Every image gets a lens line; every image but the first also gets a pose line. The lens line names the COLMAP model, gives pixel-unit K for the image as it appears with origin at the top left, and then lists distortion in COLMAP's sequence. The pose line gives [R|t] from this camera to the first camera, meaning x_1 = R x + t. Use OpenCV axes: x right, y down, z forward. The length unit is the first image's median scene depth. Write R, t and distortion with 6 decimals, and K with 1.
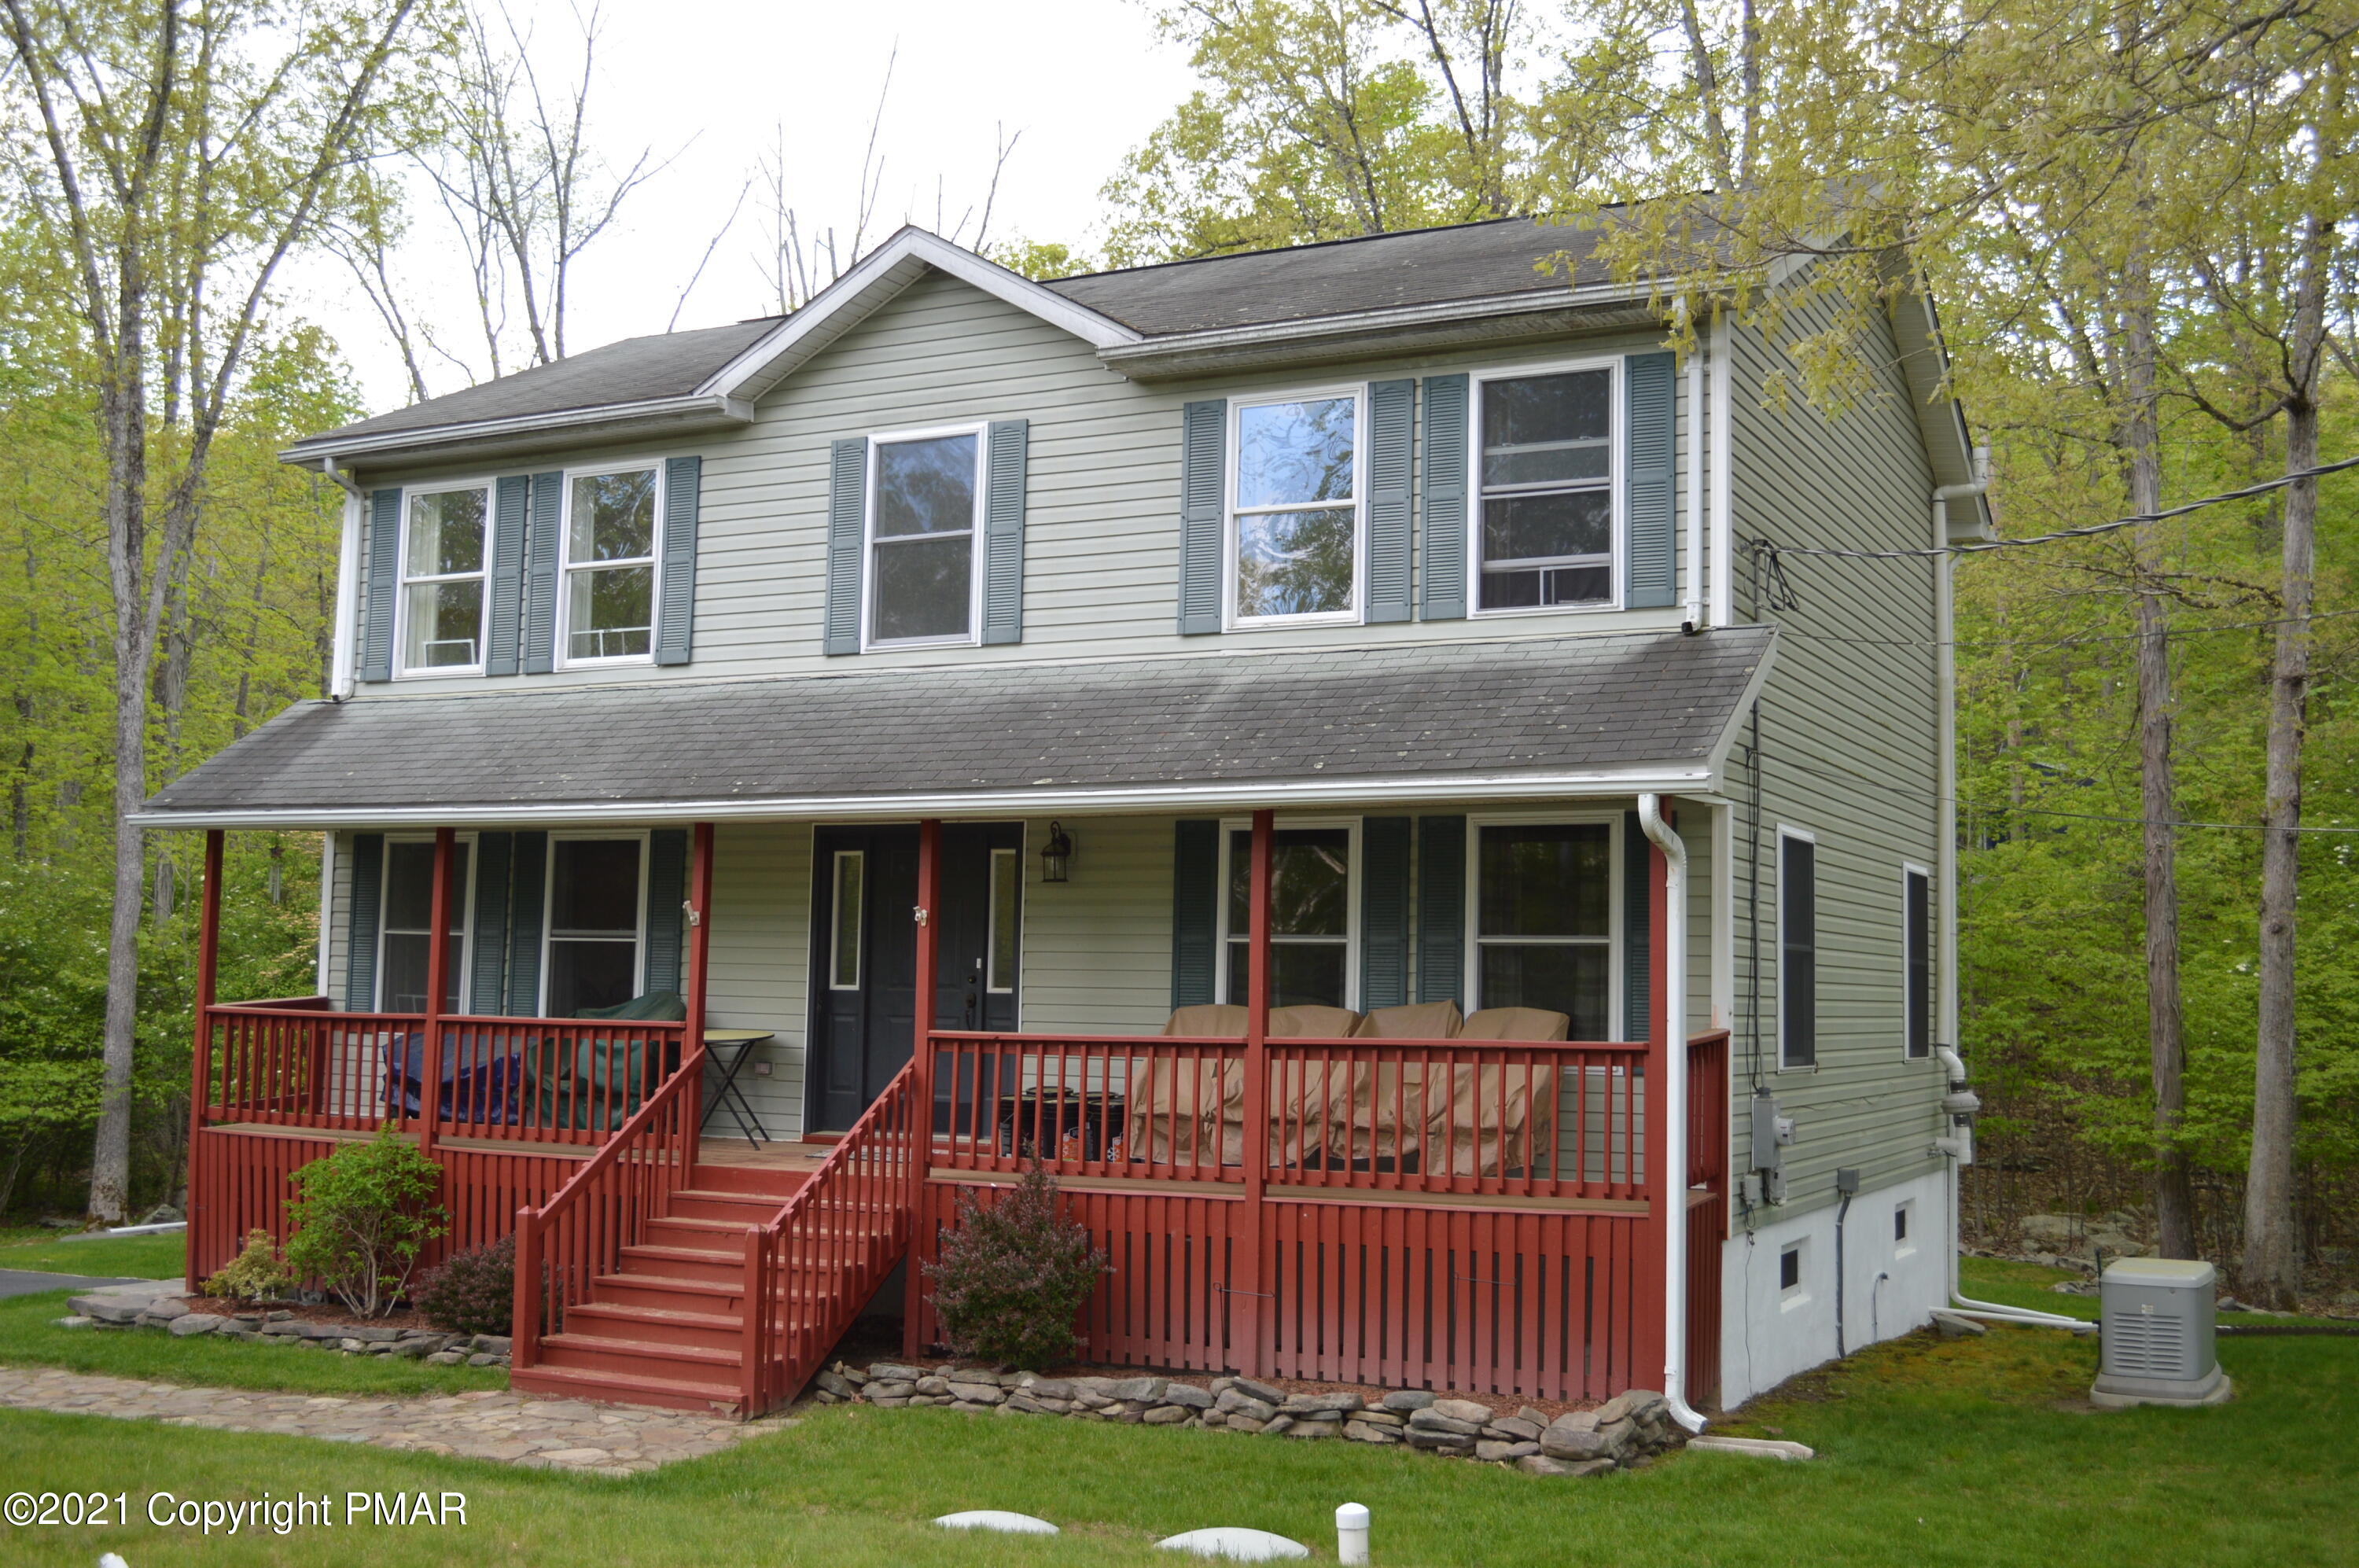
lens RADIAL K [[2416.4, 0, 1180.3], [0, 2416.4, 786.0], [0, 0, 1]] dist [-0.065122, 0.000000]
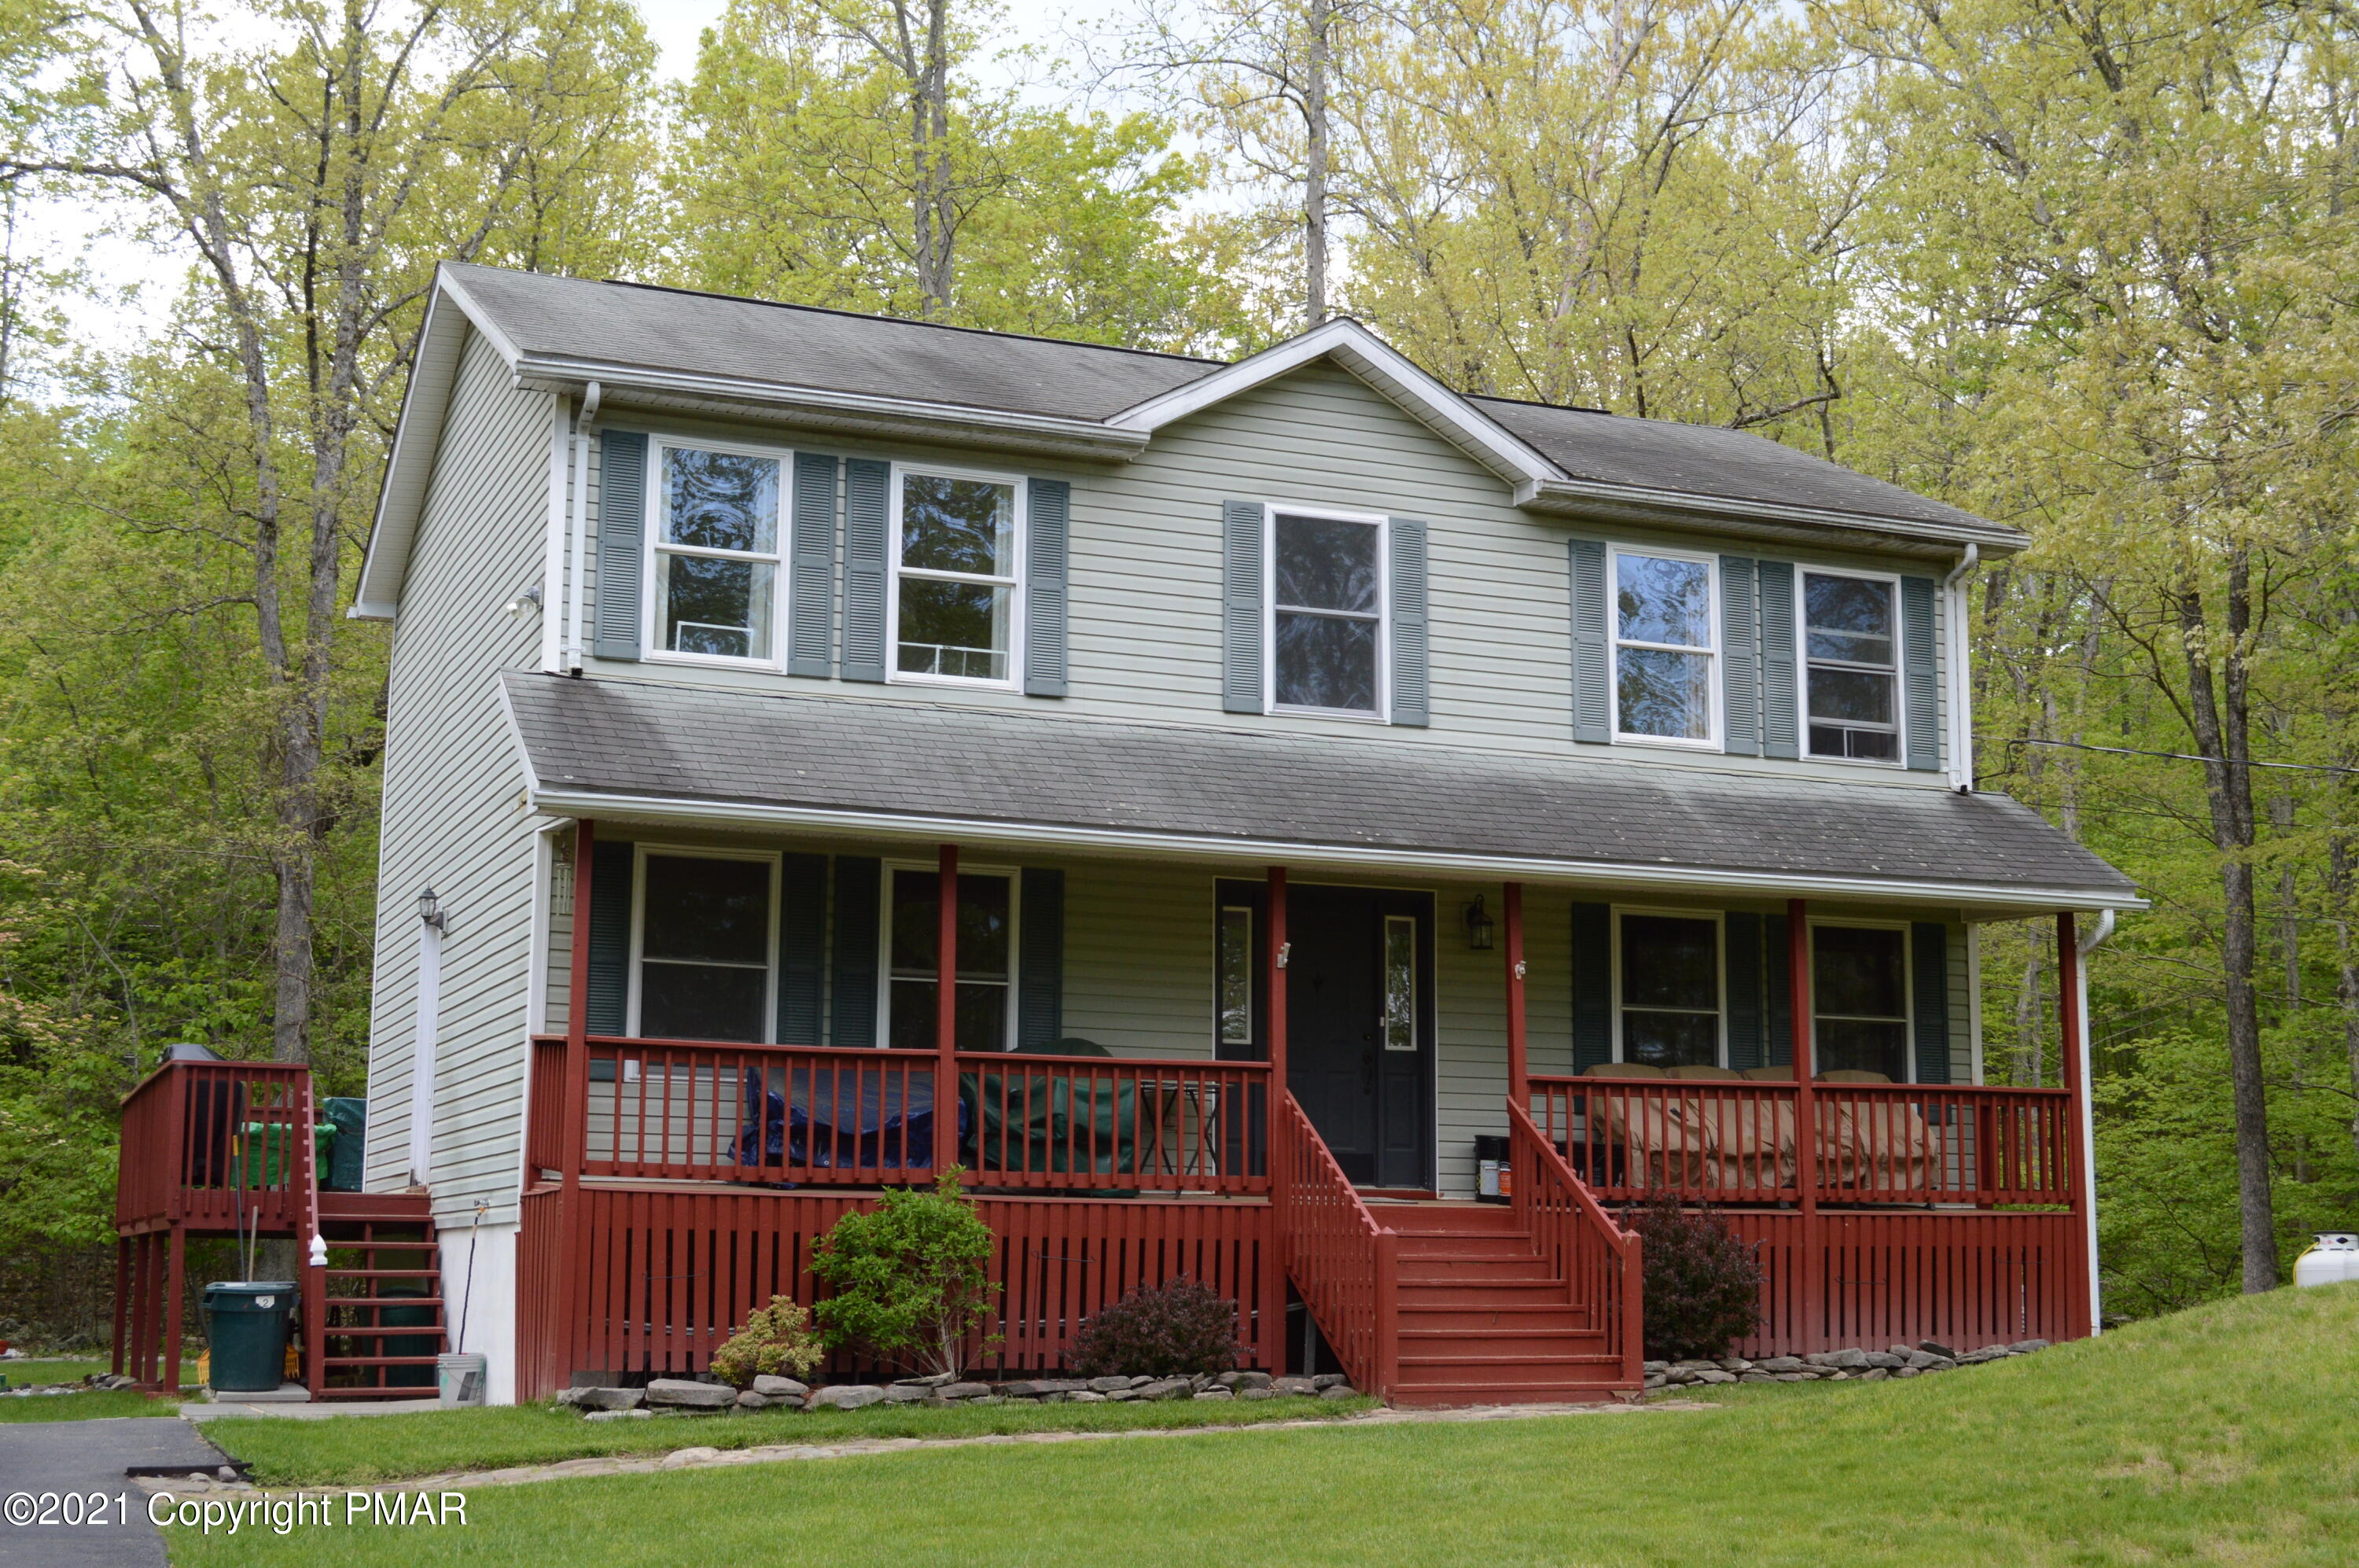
lens RADIAL K [[3091.3, 0, 1181.6], [0, 3091.3, 787.9], [0, 0, 1]] dist [-0.017804, 0.000000]
pose [[0.651278, 0.107054, 0.751250, -1.216644], [-0.063147, 0.994211, -0.086933, 0.098565], [-0.756208, 0.009178, 0.654267, 0.182728]]
